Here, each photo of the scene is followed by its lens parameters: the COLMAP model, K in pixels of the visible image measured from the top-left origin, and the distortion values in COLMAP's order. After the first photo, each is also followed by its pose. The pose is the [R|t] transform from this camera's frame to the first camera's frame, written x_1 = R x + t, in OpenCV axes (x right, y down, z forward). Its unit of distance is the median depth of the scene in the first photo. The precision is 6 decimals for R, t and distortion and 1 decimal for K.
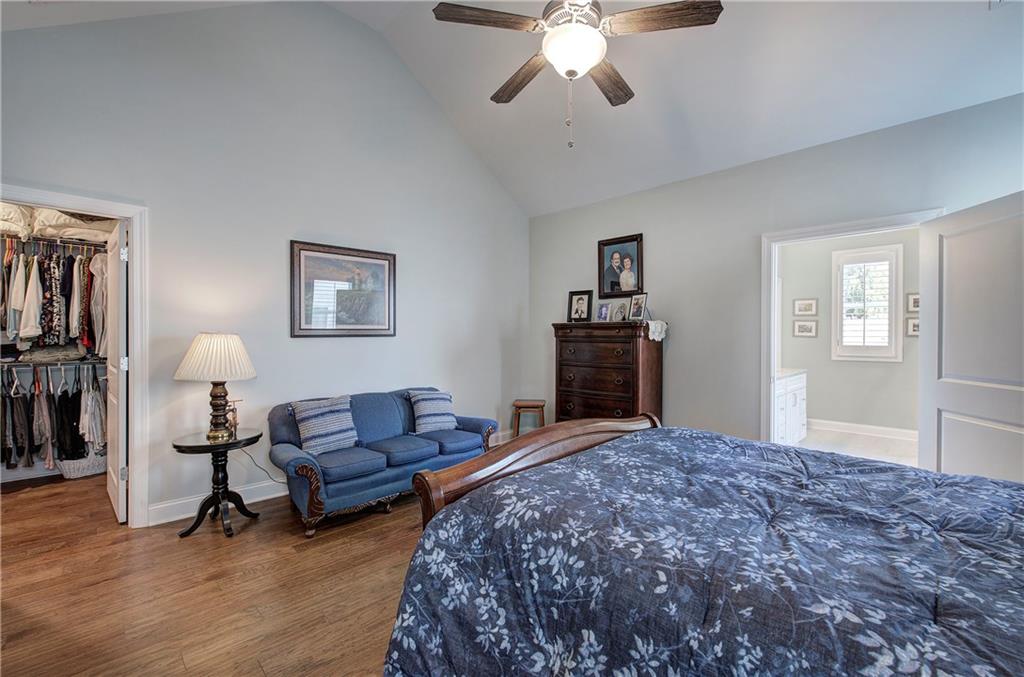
lens RADIAL K [[431.7, 0, 511.8], [0, 431.7, 339.8], [0, 0, 1]] dist [-0.010724, 0.000434]
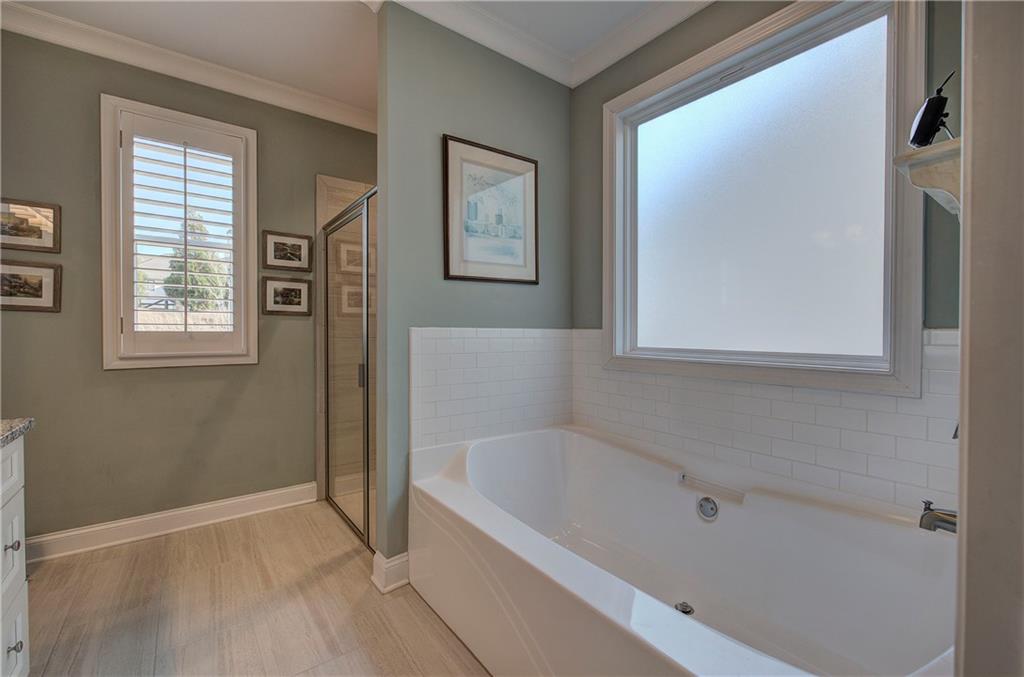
lens RADIAL K [[431.7, 0, 511.6], [0, 431.7, 337.3], [0, 0, 1]] dist [-0.010724, 0.000434]
pose [[0.119827, -0.013028, 0.992709, 0.432251], [0.004094, 0.999912, 0.012629, 0.015175], [-0.992786, 0.002551, 0.119870, 0.626873]]
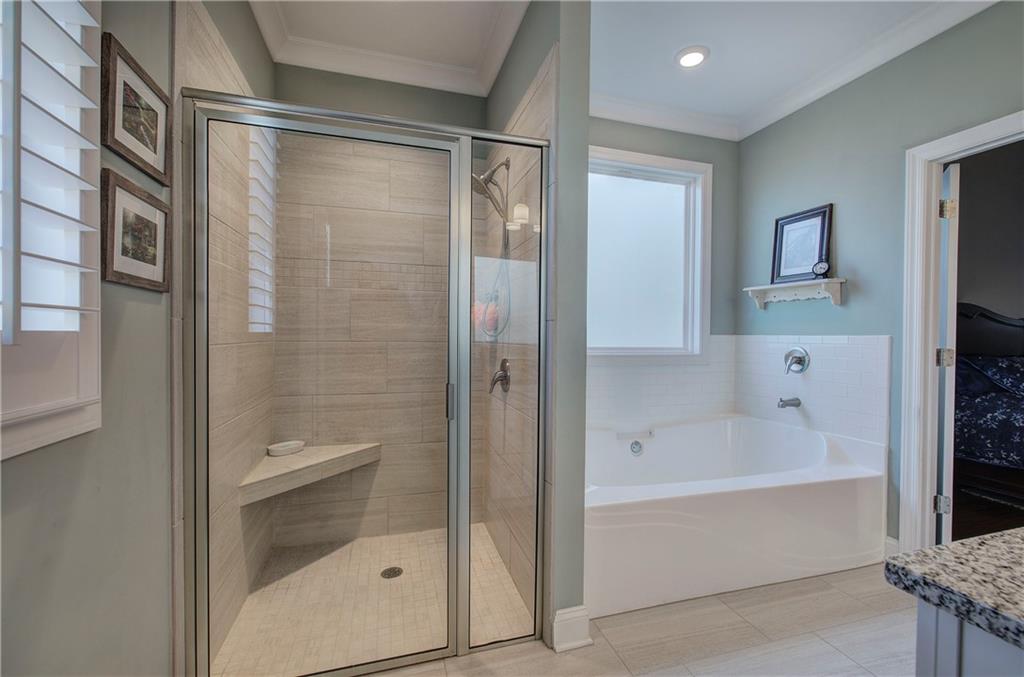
lens RADIAL K [[431.7, 0, 513.5], [0, 431.7, 336.6], [0, 0, 1]] dist [-0.010724, 0.000434]
pose [[-0.888297, -0.018580, 0.458893, 0.679996], [-0.012574, 0.999791, 0.016140, 0.010519], [-0.459097, 0.008567, -0.888345, 1.062364]]
